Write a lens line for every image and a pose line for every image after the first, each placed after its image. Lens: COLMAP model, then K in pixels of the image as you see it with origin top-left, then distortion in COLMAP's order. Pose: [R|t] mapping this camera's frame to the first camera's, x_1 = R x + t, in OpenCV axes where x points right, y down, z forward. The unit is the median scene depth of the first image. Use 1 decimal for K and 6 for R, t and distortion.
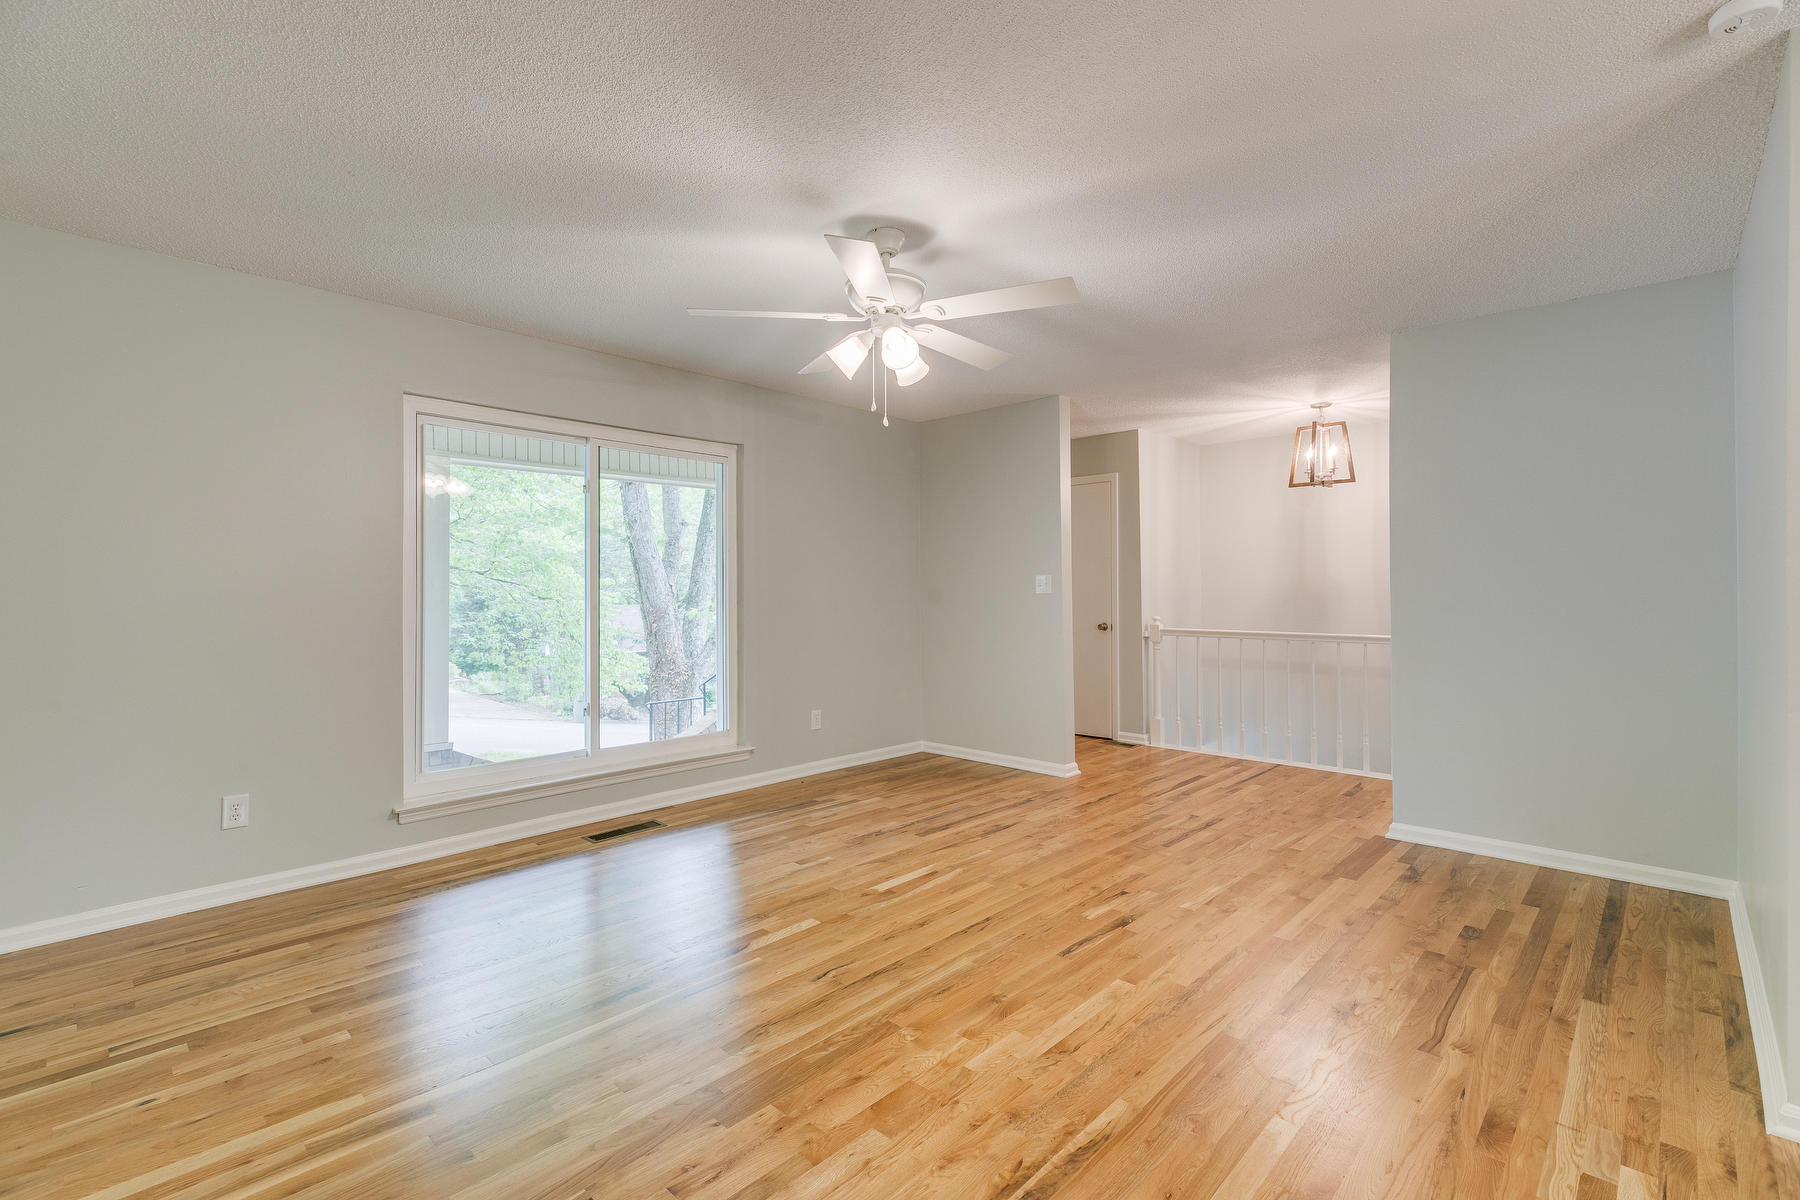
lens RADIAL K [[791.1, 0, 894.2], [0, 791.1, 604.3], [0, 0, 1]] dist [0.002197, 0.000094]
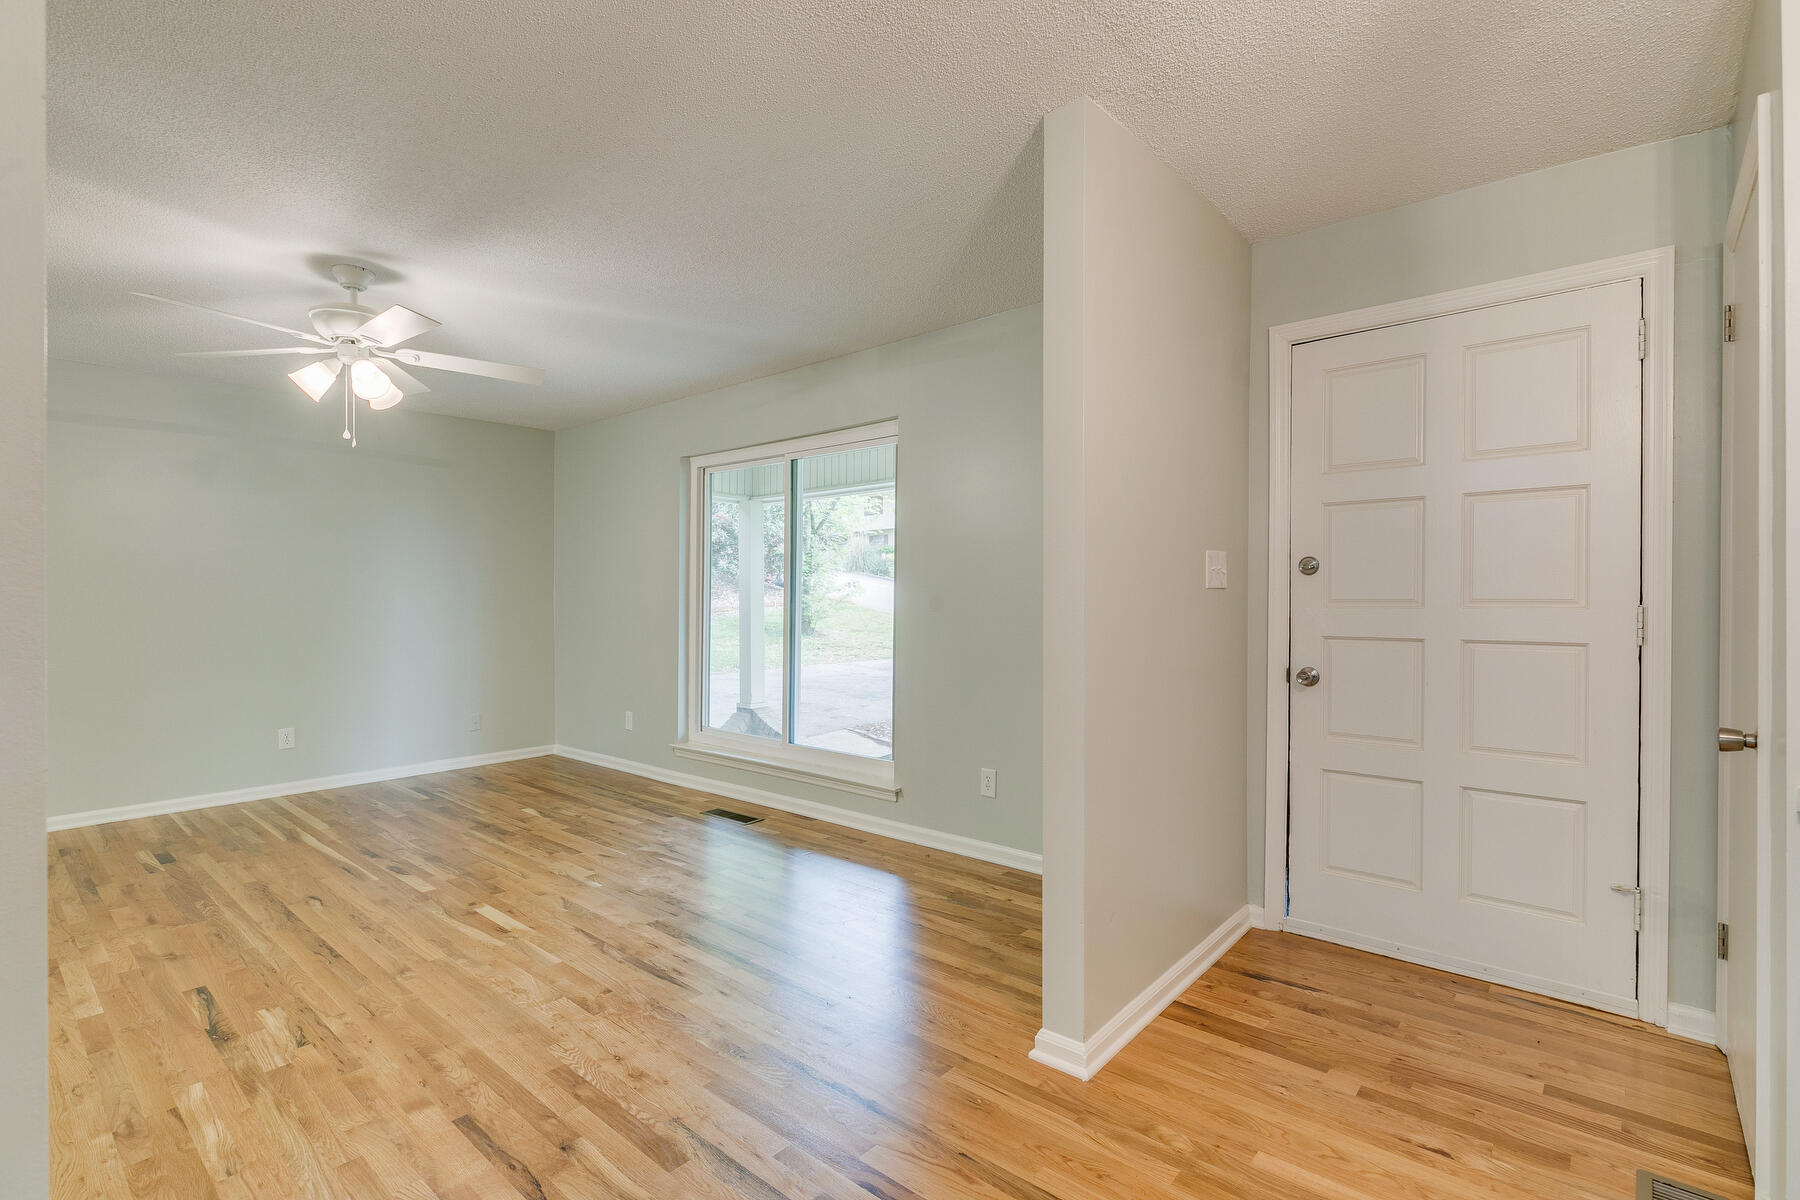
lens RADIAL K [[836.7, 0, 904.3], [0, 836.7, 606.7], [0, 0, 1]] dist [-0.001960, -0.000227]
pose [[0.063271, 0.017688, -0.997840, 1.221831], [-0.012727, 0.999776, 0.016916, -0.035185], [0.997915, 0.011629, 0.063482, 1.734307]]
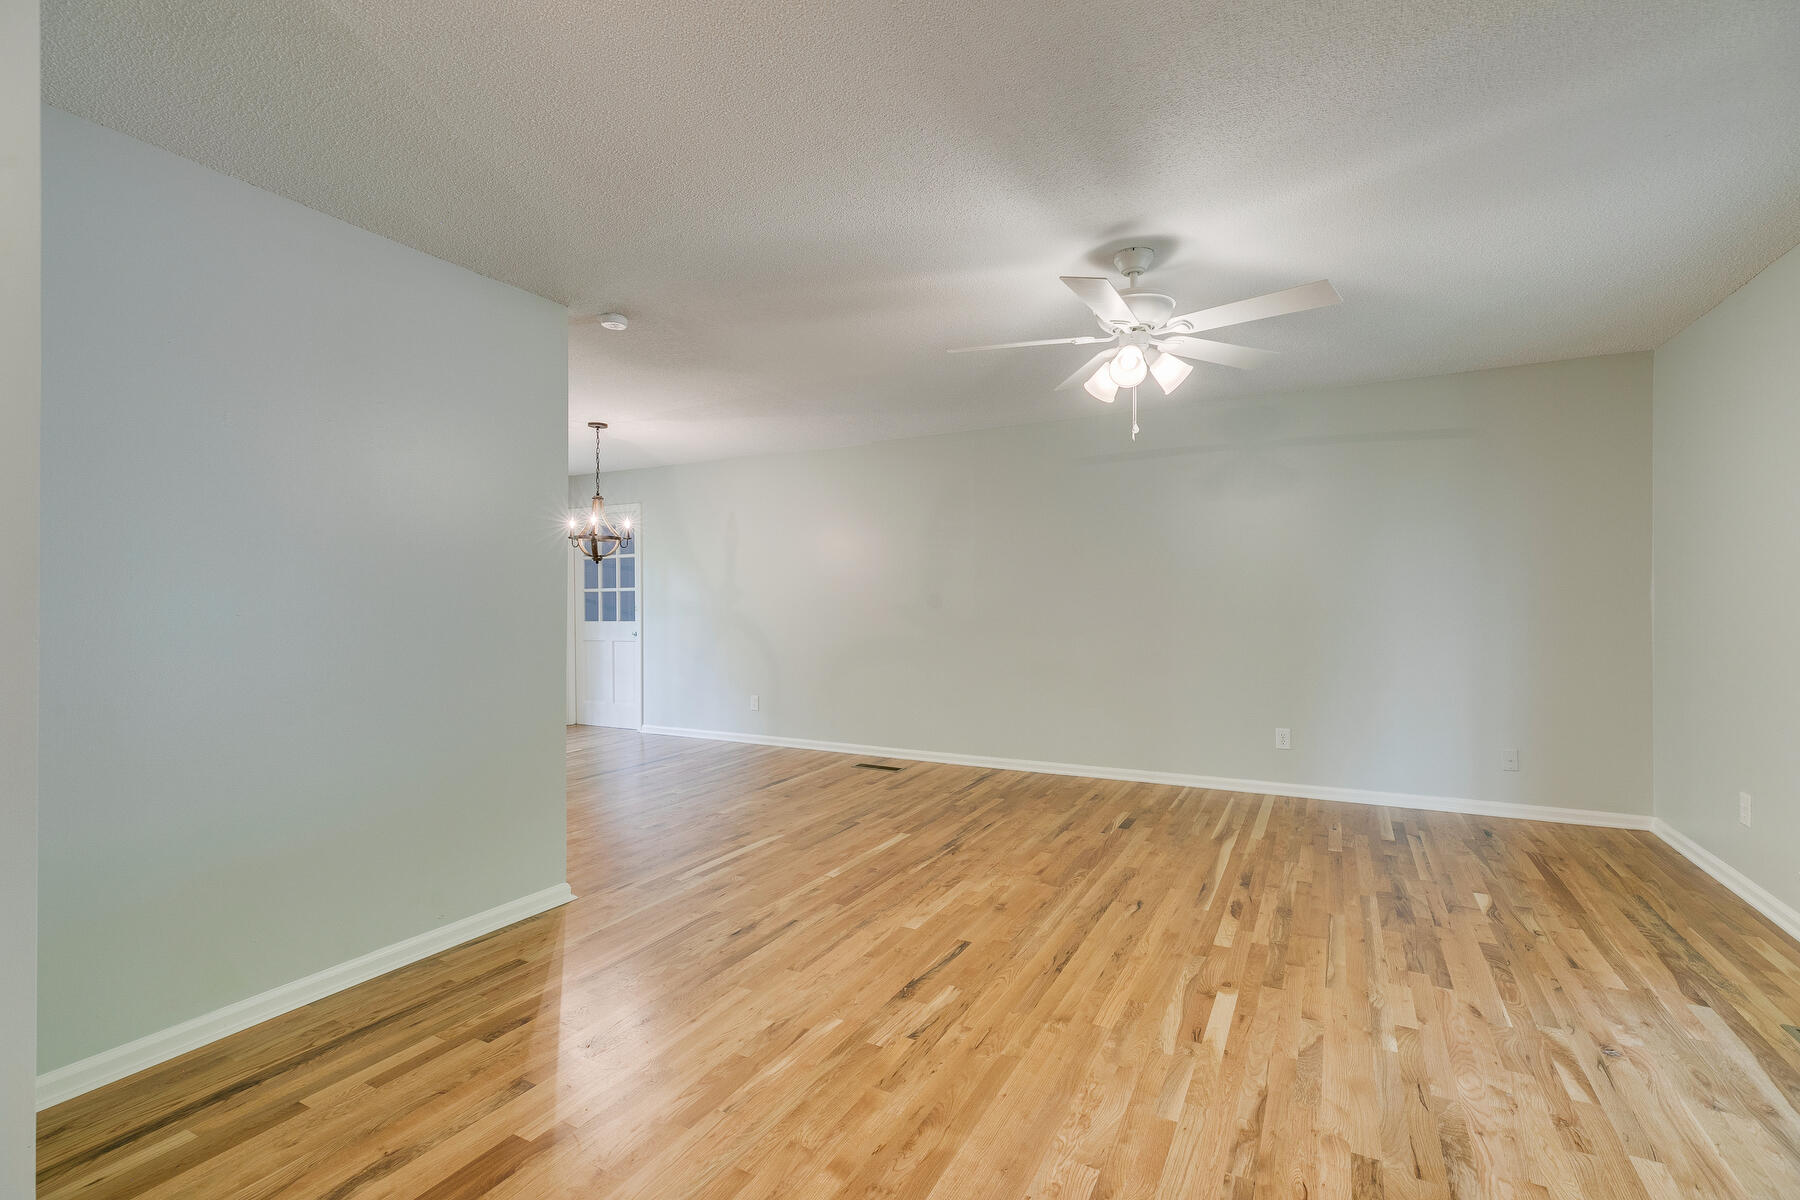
lens RADIAL K [[809.5, 0, 900.0], [0, 809.5, 600.0], [0, 0, 1]] dist [0.002770, 0.000161]
pose [[-0.961035, 0.010346, -0.276233, 0.586310], [0.005602, 0.999823, 0.017958, -0.039537], [0.276370, 0.015711, -0.960923, 1.985160]]
